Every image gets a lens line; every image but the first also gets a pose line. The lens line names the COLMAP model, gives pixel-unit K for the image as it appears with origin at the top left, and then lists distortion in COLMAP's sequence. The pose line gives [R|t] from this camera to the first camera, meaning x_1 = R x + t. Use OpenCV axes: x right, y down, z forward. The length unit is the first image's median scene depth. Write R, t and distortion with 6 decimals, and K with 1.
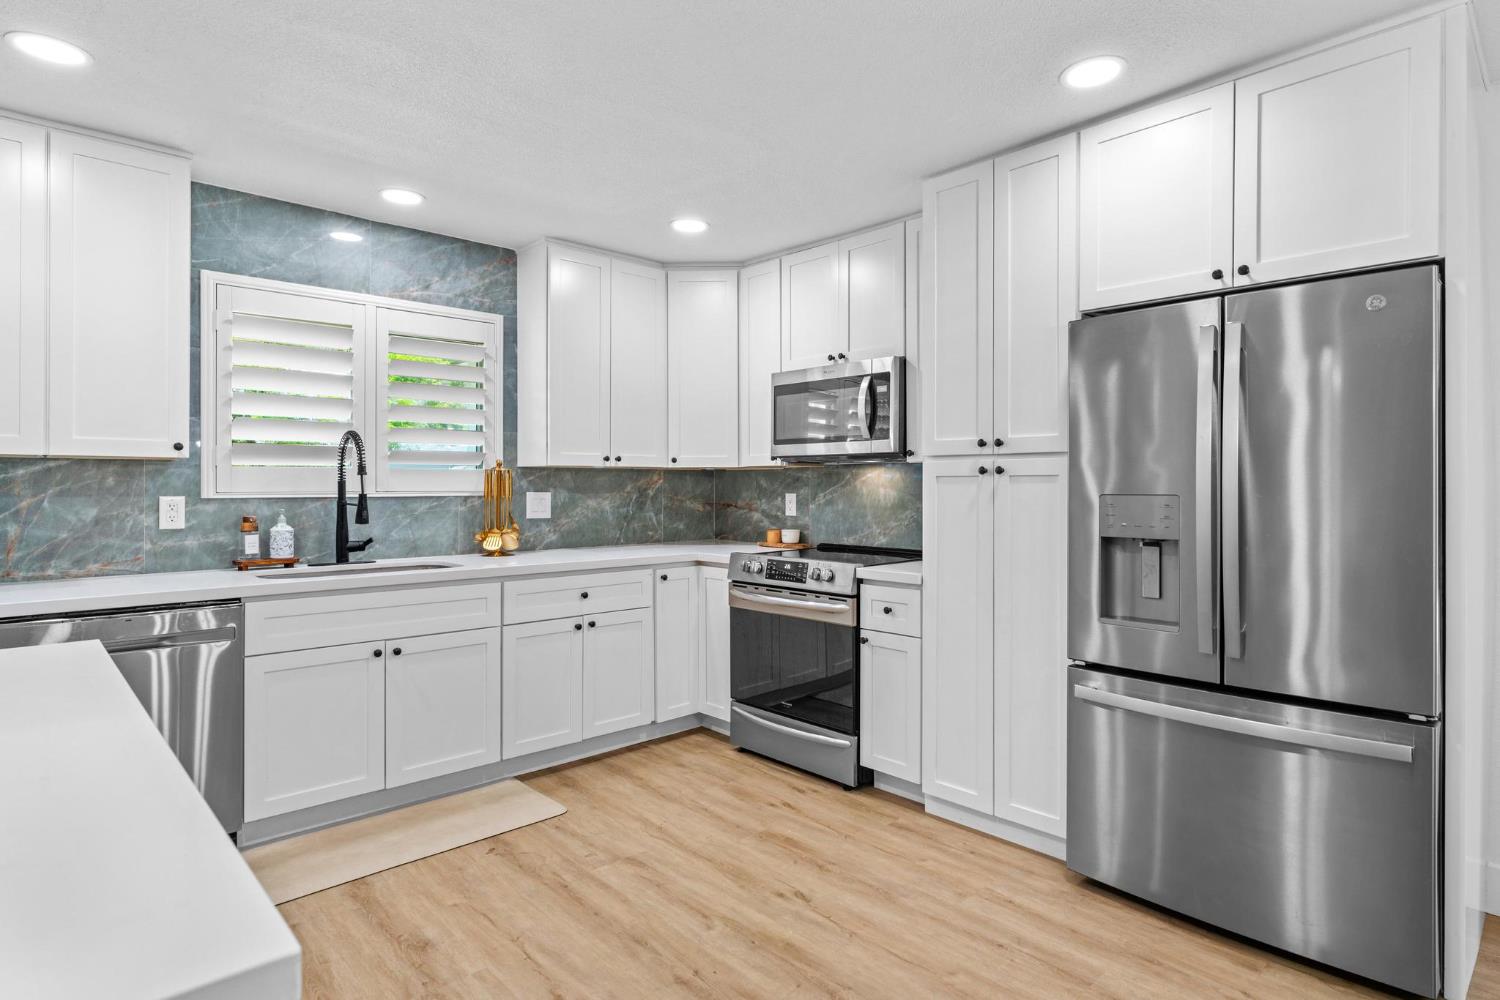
lens RADIAL K [[803.9, 0, 761.6], [0, 803.9, 488.6], [0, 0, 1]] dist [0.000315, 0.000432]
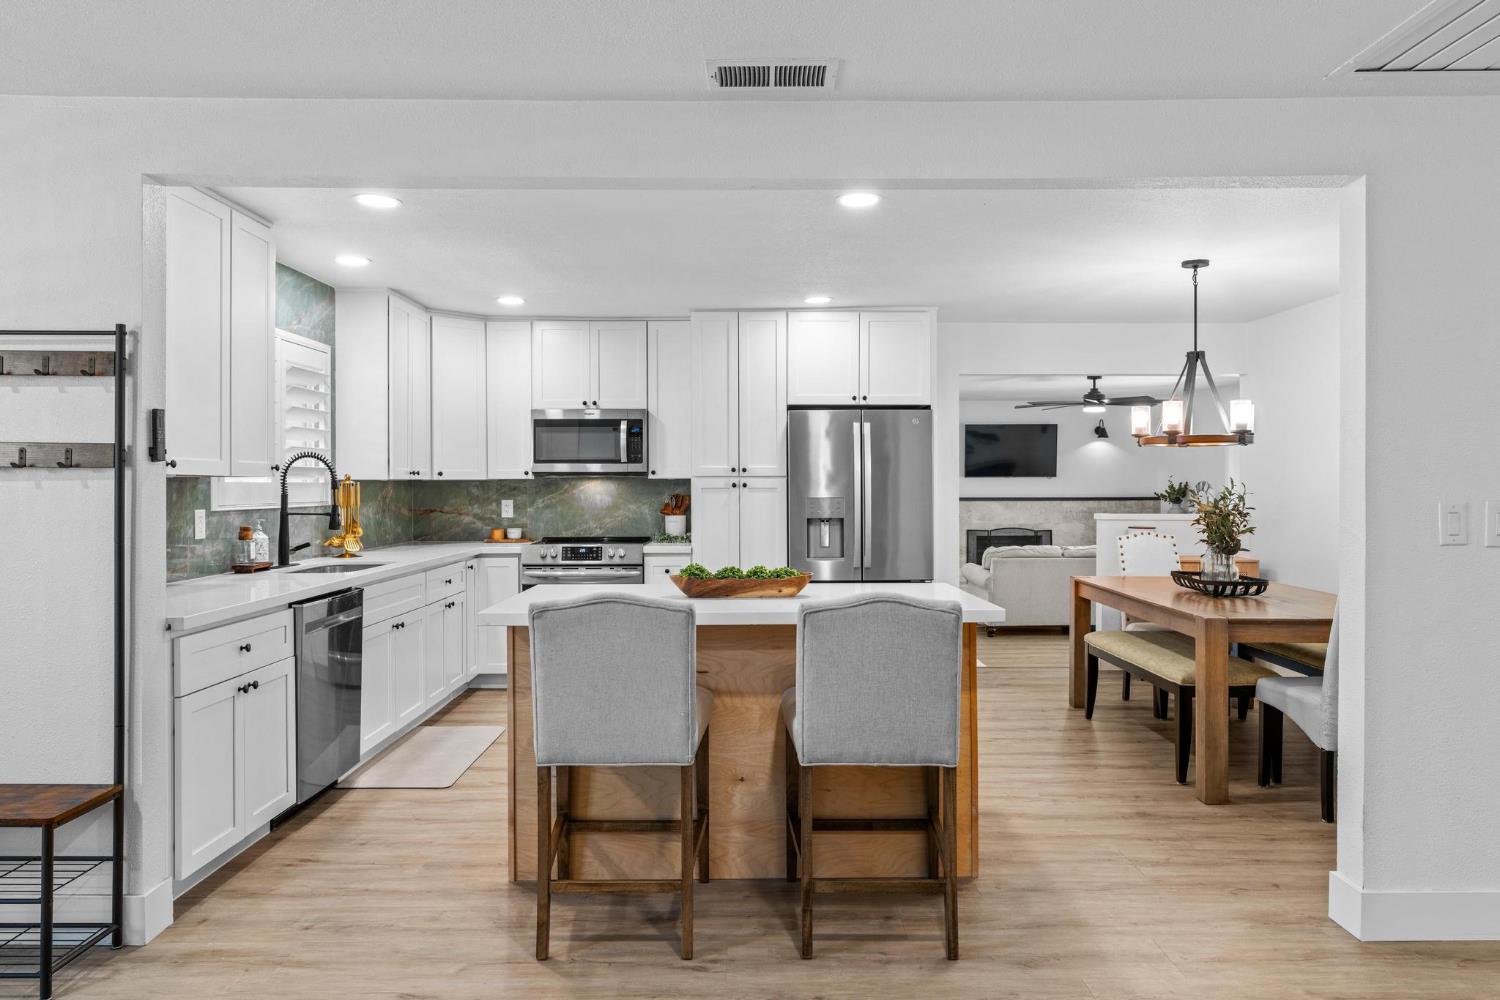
lens RADIAL K [[1006.4, 0, 754.4], [0, 1006.4, 484.7], [0, 0, 1]] dist [-0.000649, 0.000571]
pose [[0.685690, -0.003111, 0.727887, -1.094447], [0.006525, 0.999977, -0.001873, -0.015703], [-0.727864, 0.006034, 0.685695, -0.468413]]
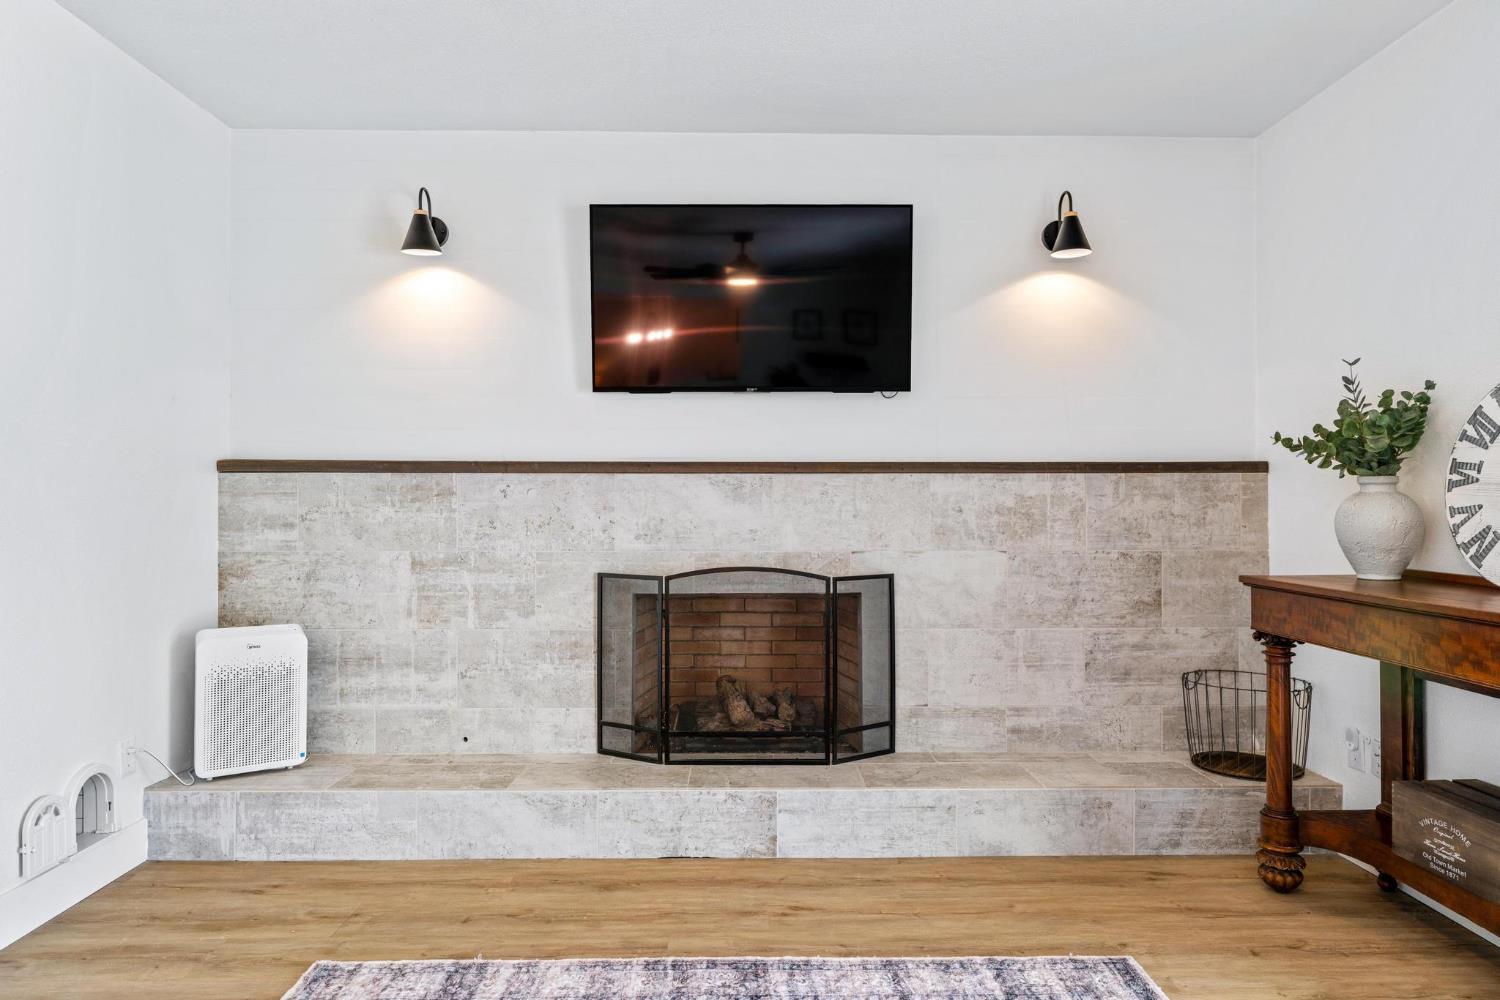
lens RADIAL K [[944.1, 0, 765.8], [0, 944.1, 493.6], [0, 0, 1]] dist [-0.001998, 0.001111]
pose [[0.660245, -0.001044, 0.751049, 1.638045], [0.003096, 0.999994, -0.001332, 0.069918], [-0.751044, 0.003204, 0.660245, 0.774408]]
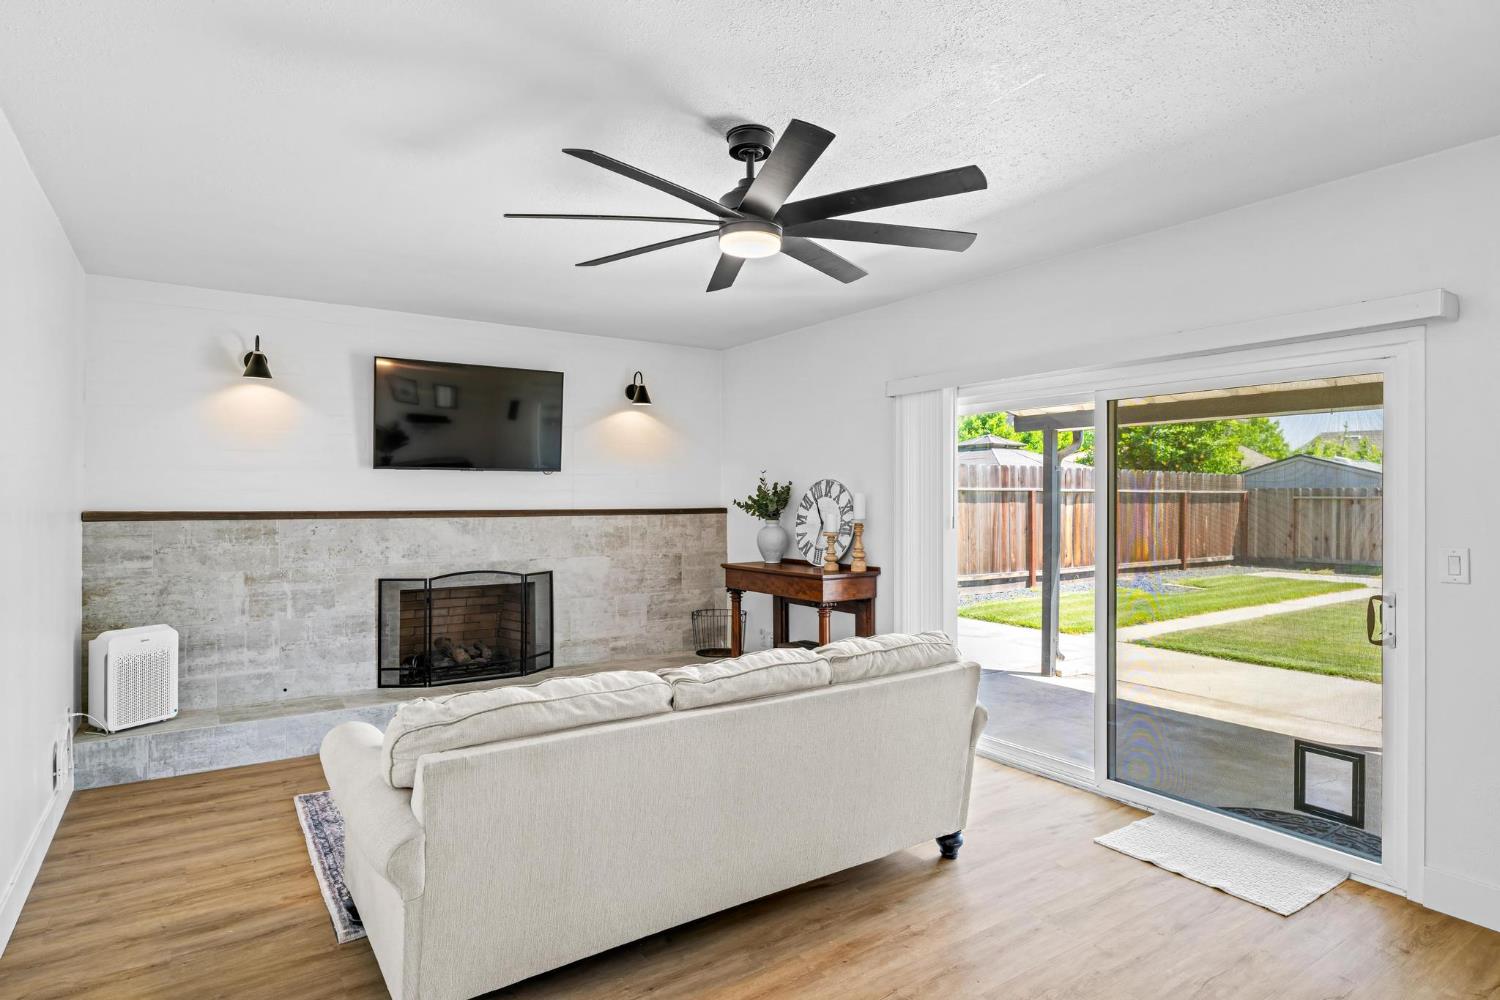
lens RADIAL K [[803.9, 0, 761.6], [0, 803.9, 488.6], [0, 0, 1]] dist [0.000315, 0.000432]
pose [[0.142966, 0.009683, 0.989680, 0.948860], [0.001930, 0.999948, -0.010063, 0.007586], [-0.989726, 0.003349, 0.142940, 0.699625]]
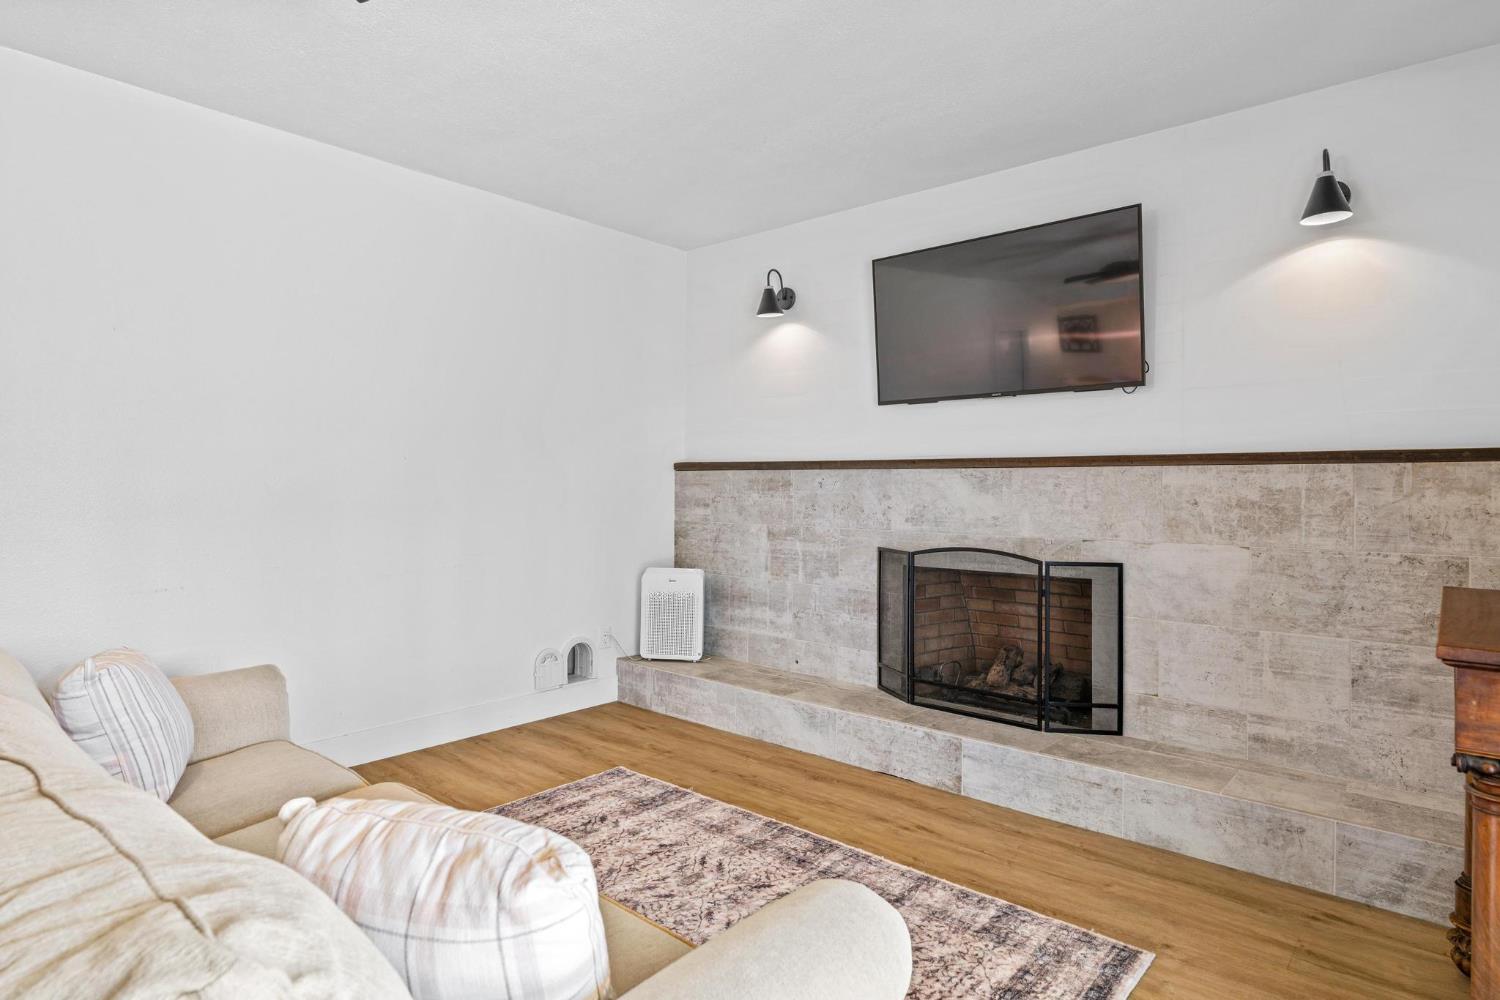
lens RADIAL K [[835.6, 0, 745.1], [0, 835.6, 484.7], [0, 0, 1]] dist [-0.001424, 0.000412]
pose [[0.994208, 0.001778, 0.107463, 1.981601], [-0.001575, 0.999997, -0.001977, 0.070342], [-0.107466, 0.001797, 0.994207, 0.452310]]
